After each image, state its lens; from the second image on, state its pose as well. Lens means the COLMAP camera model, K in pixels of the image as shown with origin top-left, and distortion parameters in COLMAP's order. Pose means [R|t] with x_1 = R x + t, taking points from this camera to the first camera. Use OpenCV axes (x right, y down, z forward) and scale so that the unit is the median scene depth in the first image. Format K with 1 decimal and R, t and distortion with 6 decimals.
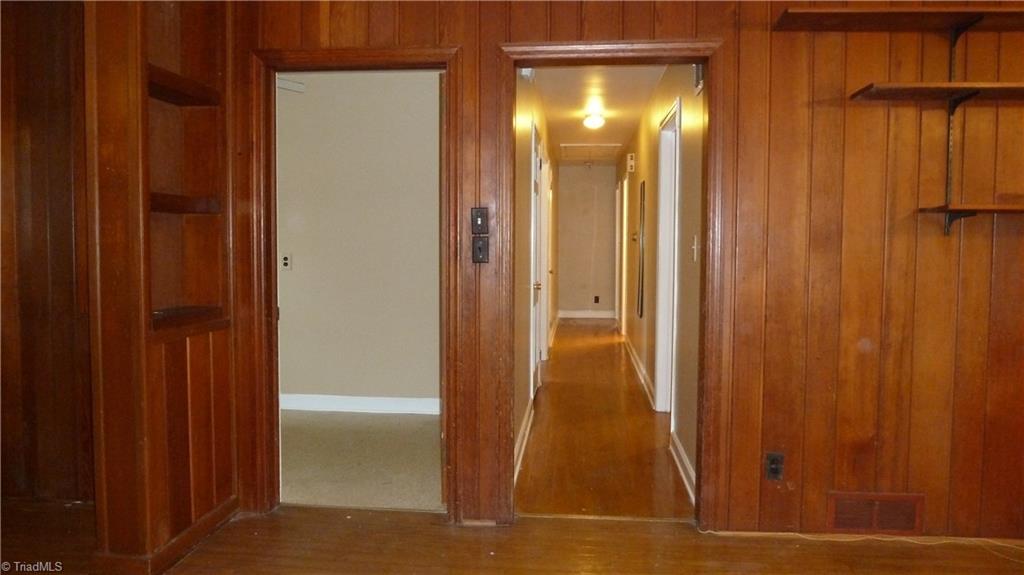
lens RADIAL K [[716.2, 0, 515.9], [0, 716.2, 284.4], [0, 0, 1]] dist [-0.039058, 0.001305]
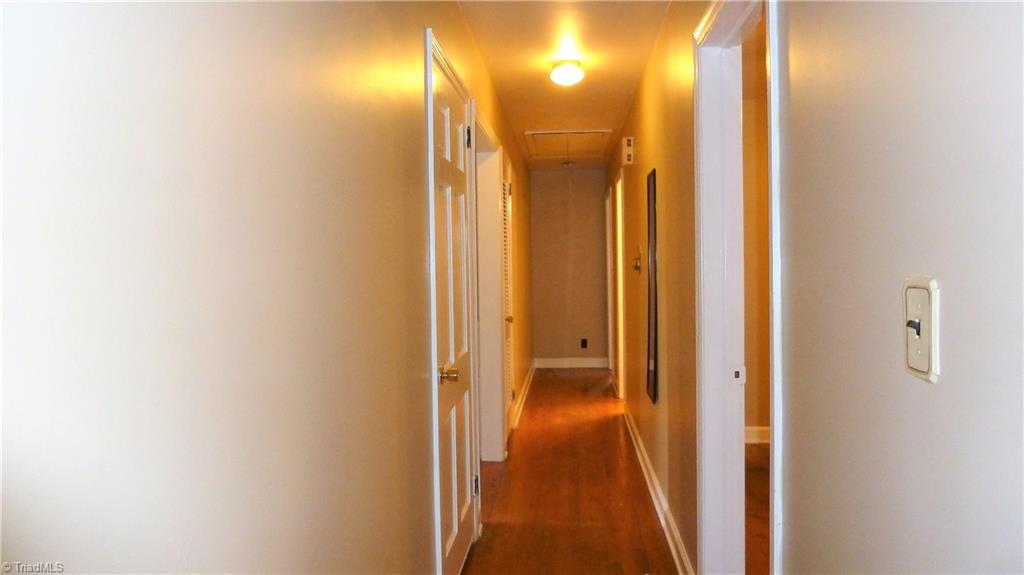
lens RADIAL K [[716.2, 0, 509.3], [0, 716.2, 287.2], [0, 0, 1]] dist [-0.039058, 0.001305]
pose [[0.999761, -0.021419, 0.004302, 0.043061], [0.021533, 0.999359, -0.028584, -0.026626], [-0.003687, 0.028670, 0.999582, 0.321990]]
